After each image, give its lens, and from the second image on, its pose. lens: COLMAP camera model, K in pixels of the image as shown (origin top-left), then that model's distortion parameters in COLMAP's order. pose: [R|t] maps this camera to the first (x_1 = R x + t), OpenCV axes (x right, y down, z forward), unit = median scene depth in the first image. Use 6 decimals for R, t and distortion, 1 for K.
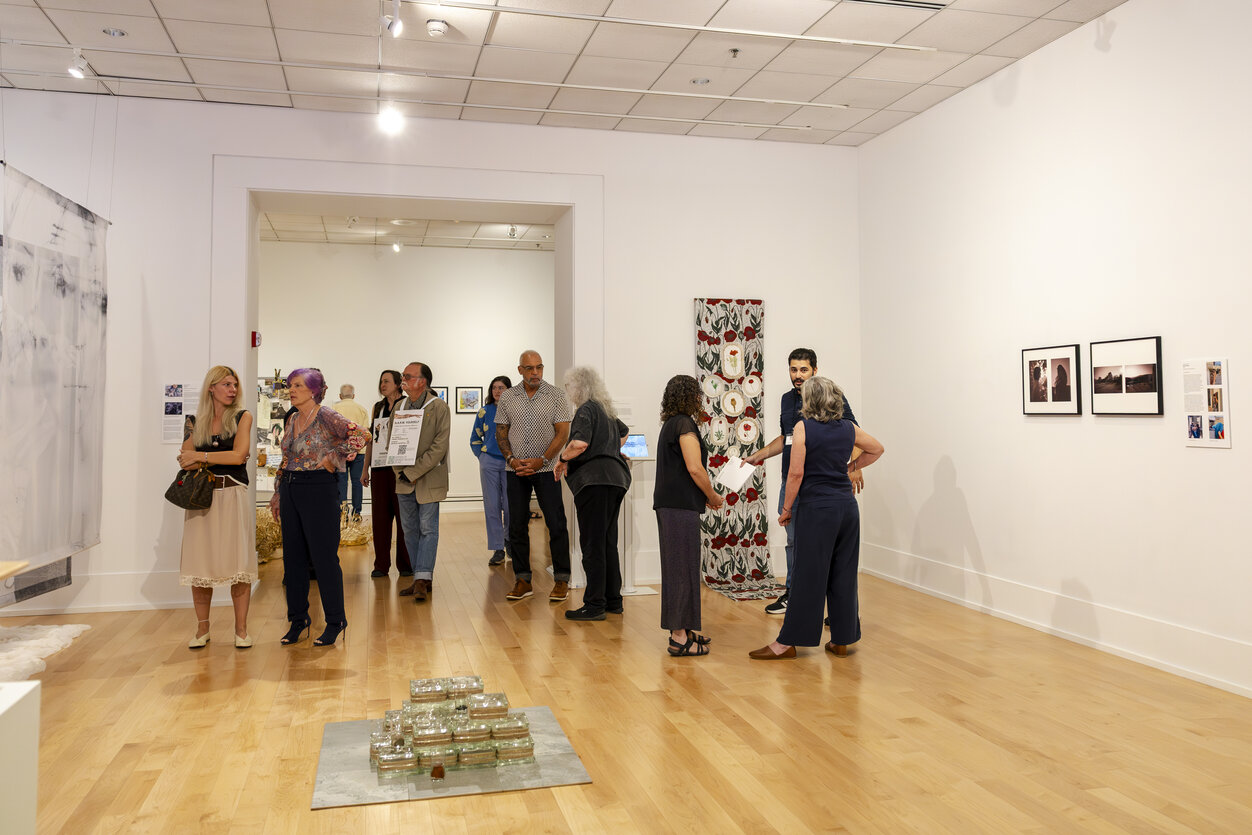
lens RADIAL K [[926.4, 0, 626.2], [0, 926.4, 407.9], [0, 0, 1]] dist [0.009396, -0.004088]
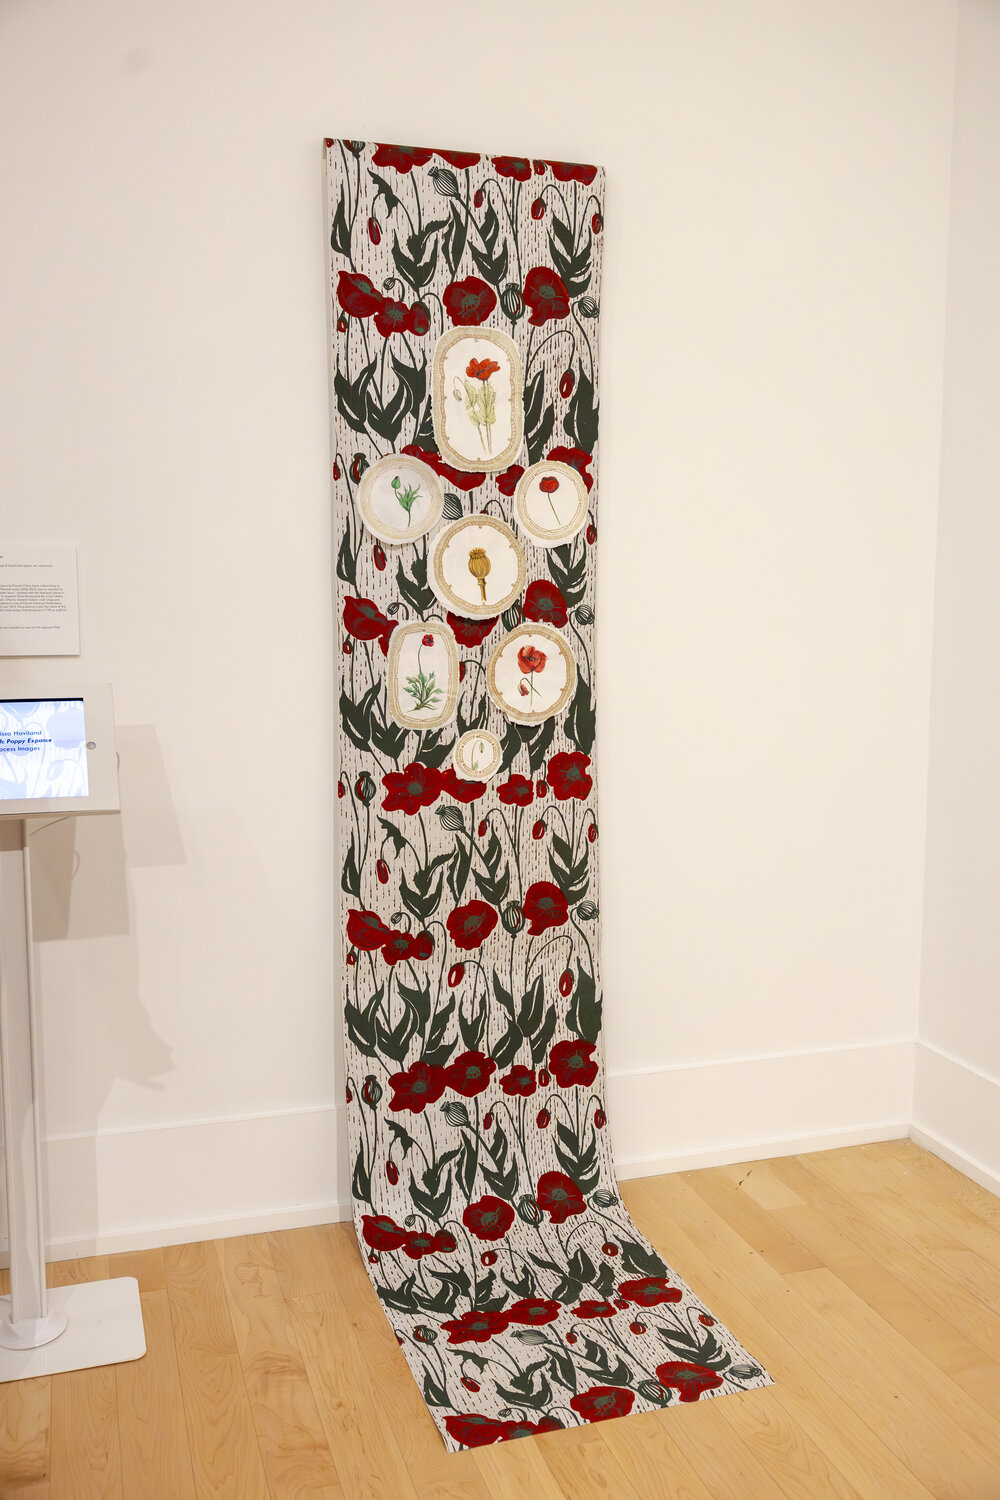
lens RADIAL K [[1411.9, 0, 494.9], [0, 1411.9, 748.8], [0, 0, 1]] dist [-0.016108, 0.000000]
pose [[0.998234, 0.004176, 0.059264, 0.096865], [-0.011644, 0.991932, 0.126232, -0.004709], [-0.058258, -0.126699, 0.990229, 0.600609]]
